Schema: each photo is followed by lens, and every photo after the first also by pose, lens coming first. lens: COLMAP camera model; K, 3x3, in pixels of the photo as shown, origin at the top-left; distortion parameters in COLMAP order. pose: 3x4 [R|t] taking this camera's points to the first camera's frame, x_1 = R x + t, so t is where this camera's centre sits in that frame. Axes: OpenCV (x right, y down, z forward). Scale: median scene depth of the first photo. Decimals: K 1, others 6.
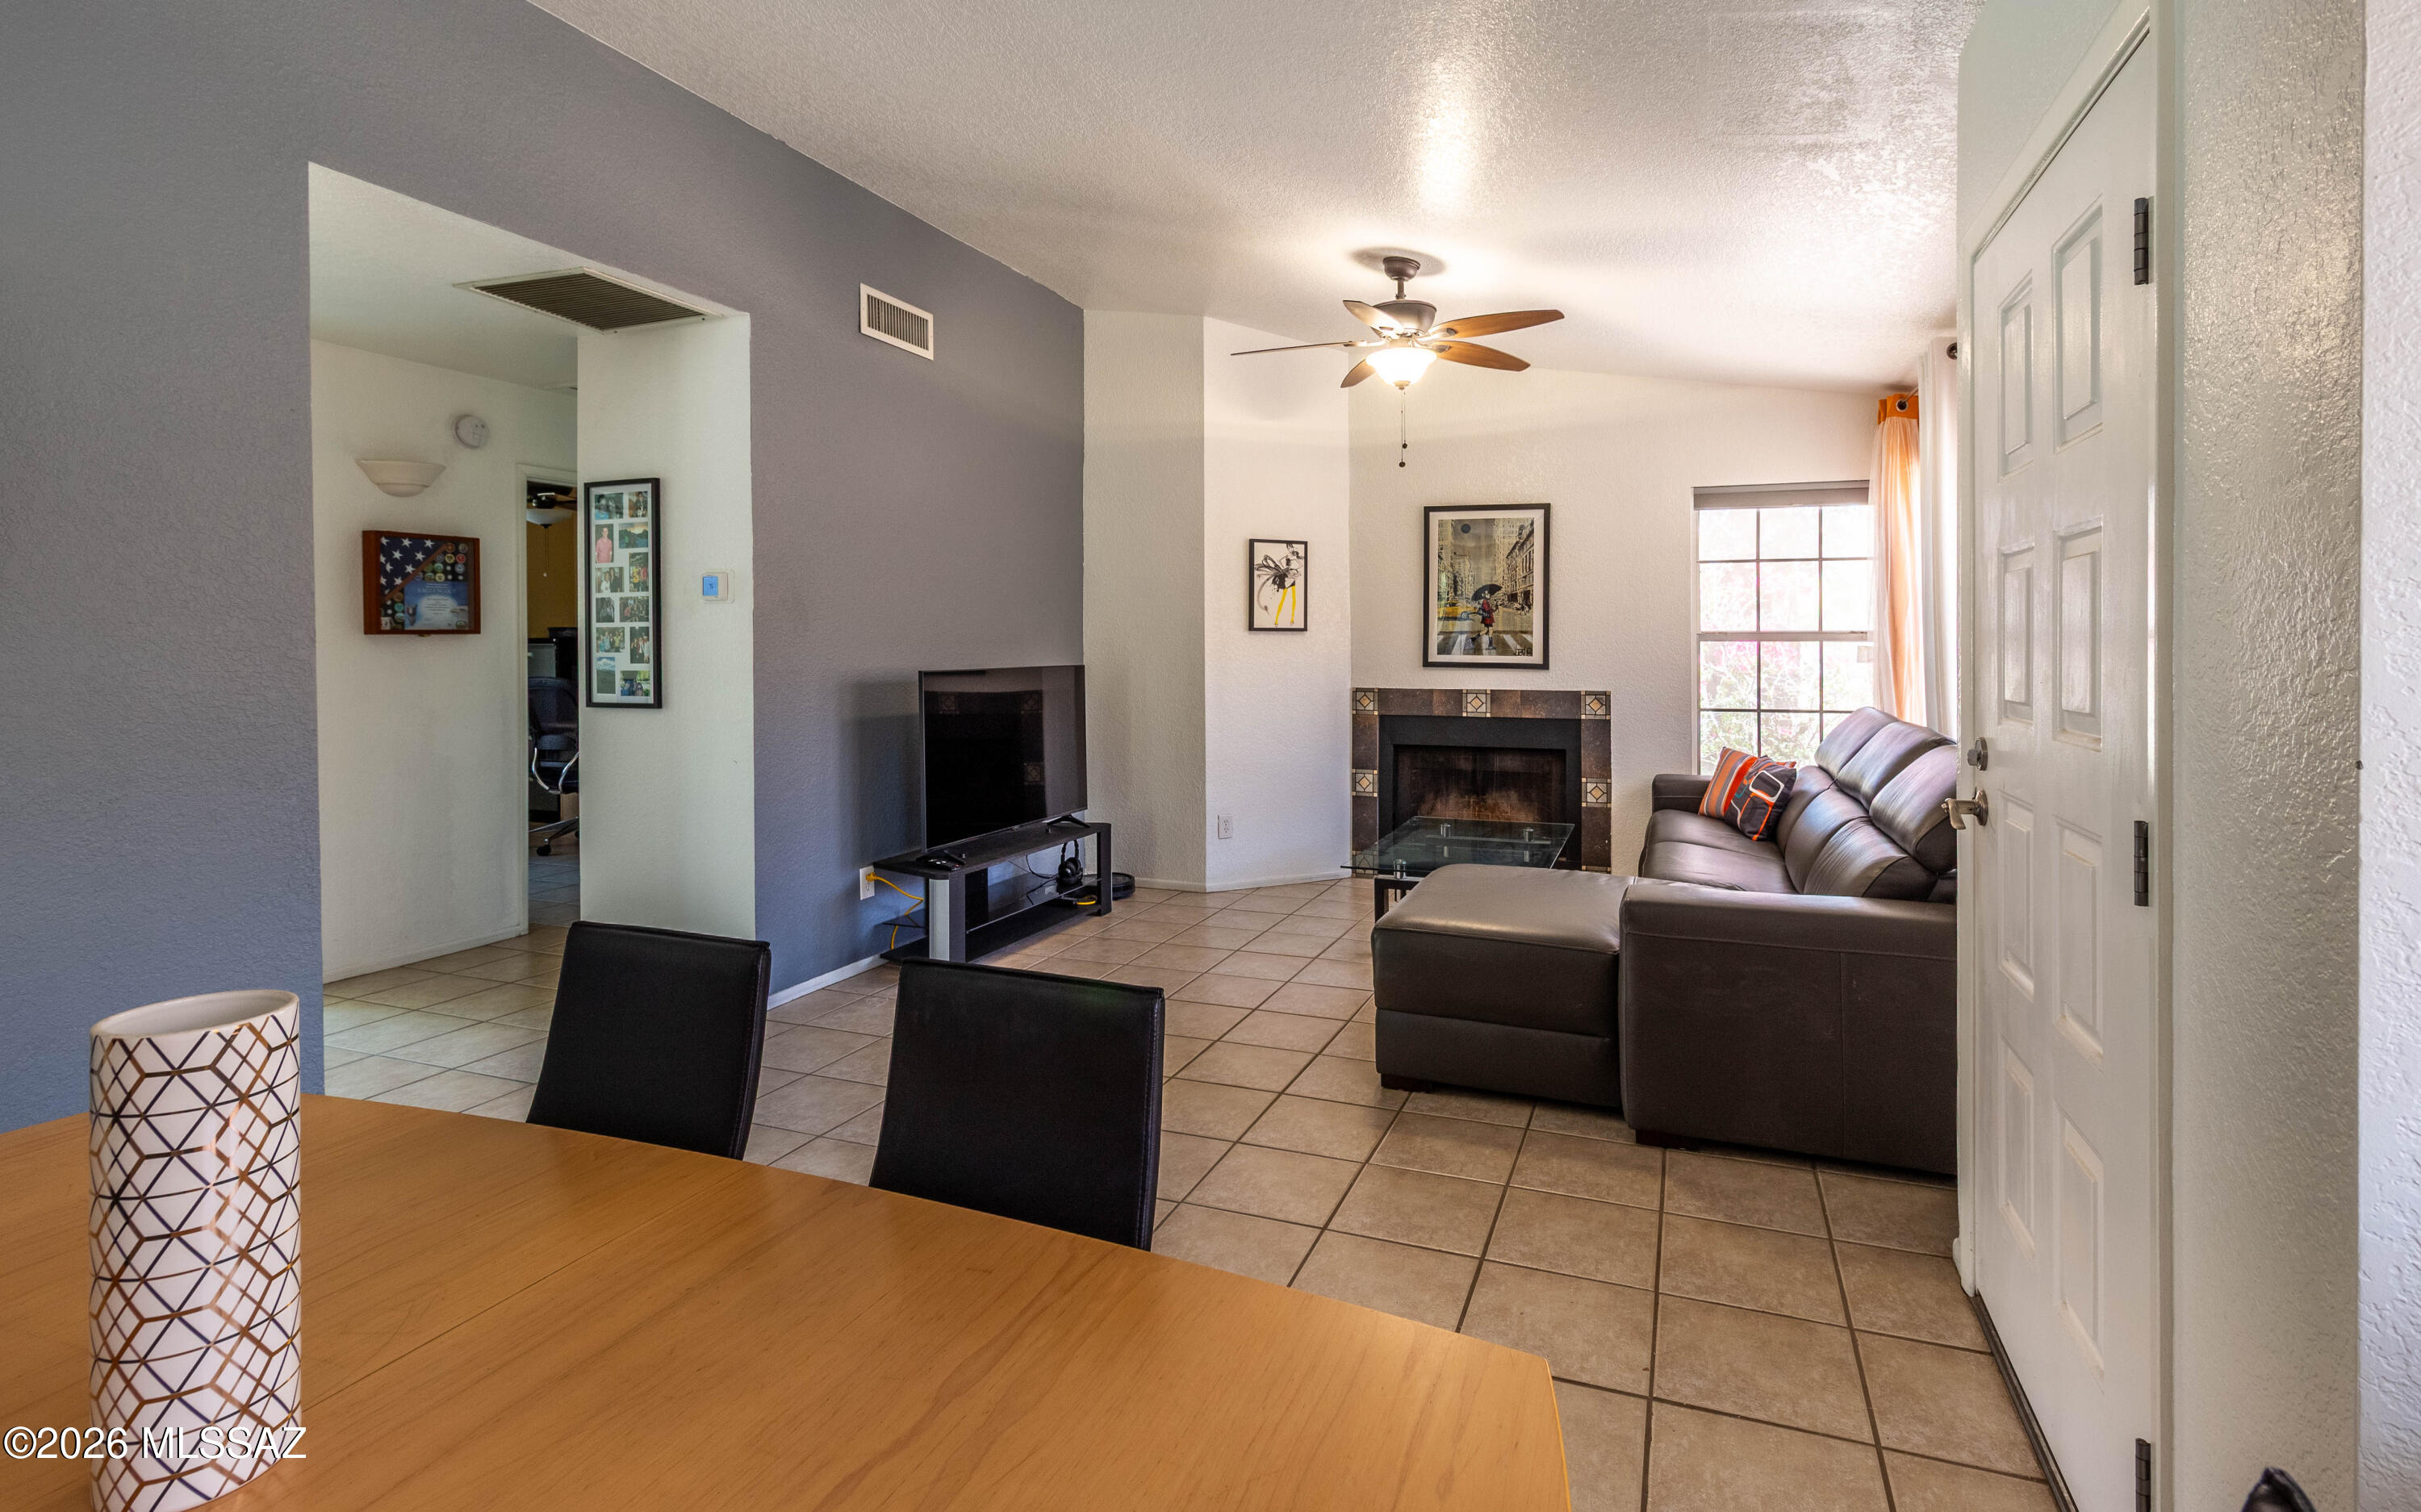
lens RADIAL K [[1134.1, 0, 1217.8], [0, 1134.1, 650.3], [0, 0, 1]] dist [-0.000556, 0.000043]
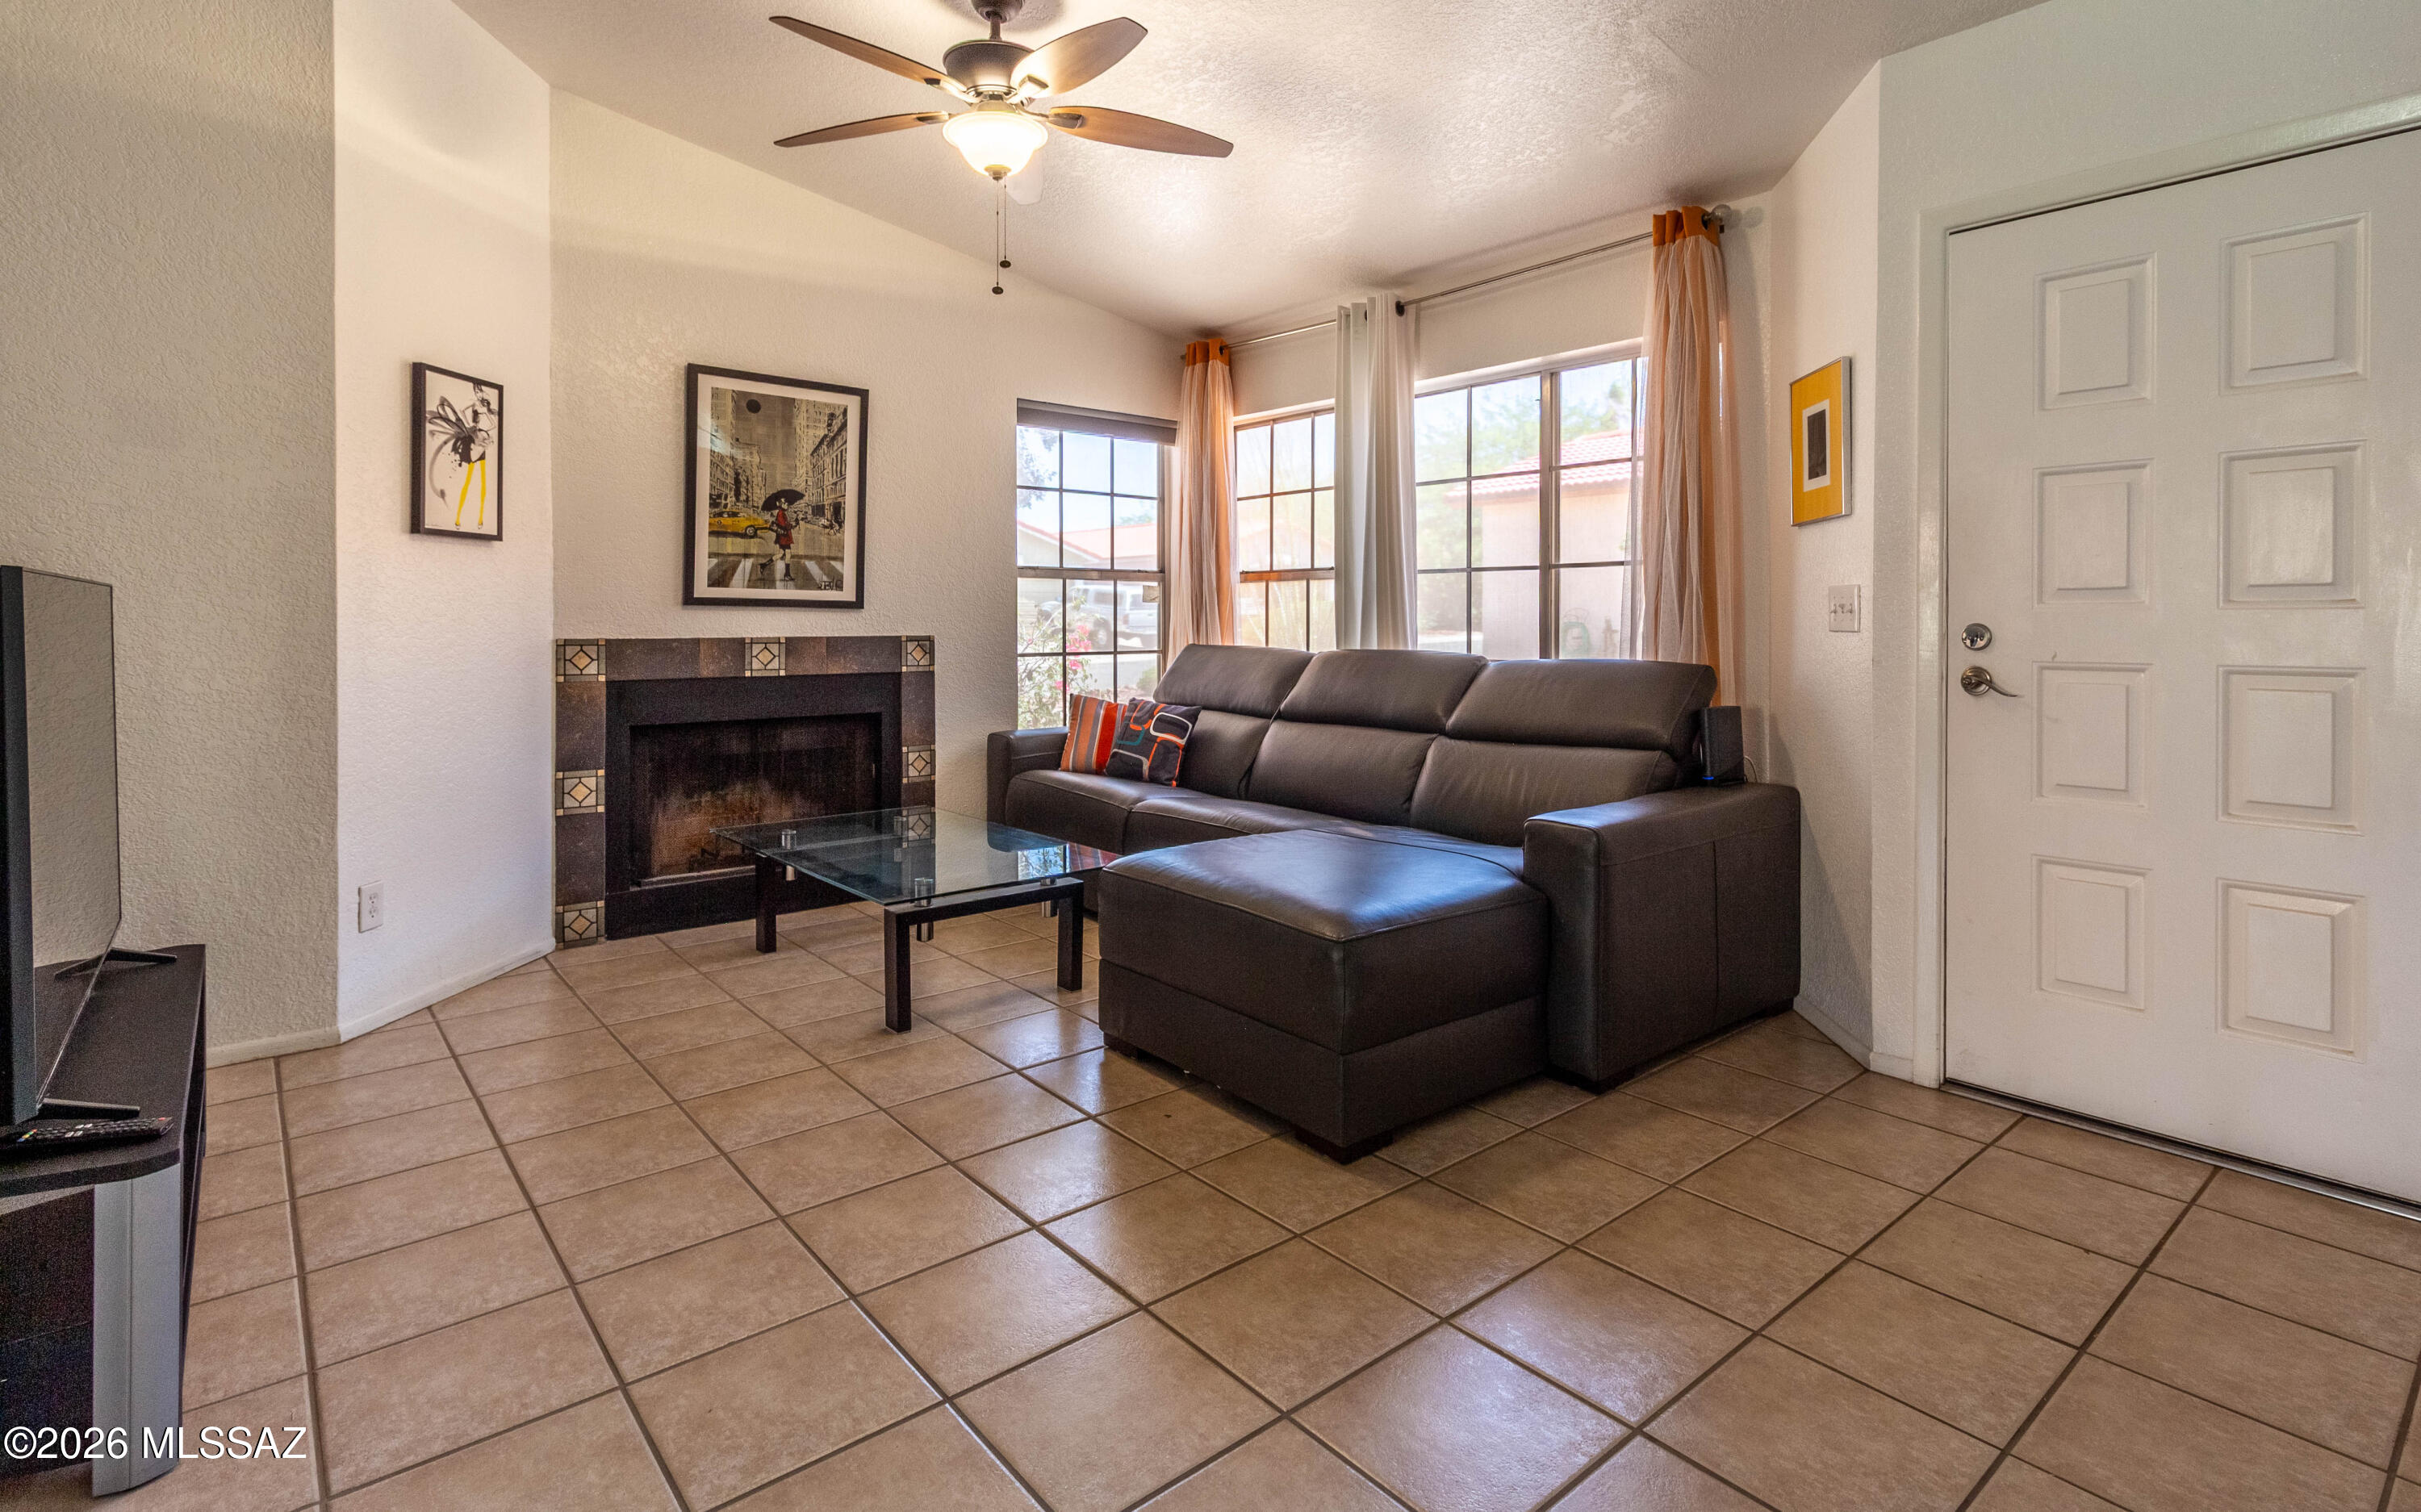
lens RADIAL K [[1220.6, 0, 1213.5], [0, 1220.6, 629.4], [0, 0, 1]] dist [0.001633, 0.000122]
pose [[0.459199, -0.004307, 0.888323, -0.320107], [0.002171, 0.999991, 0.003726, 0.027675], [-0.888331, 0.000217, 0.459205, 0.409161]]
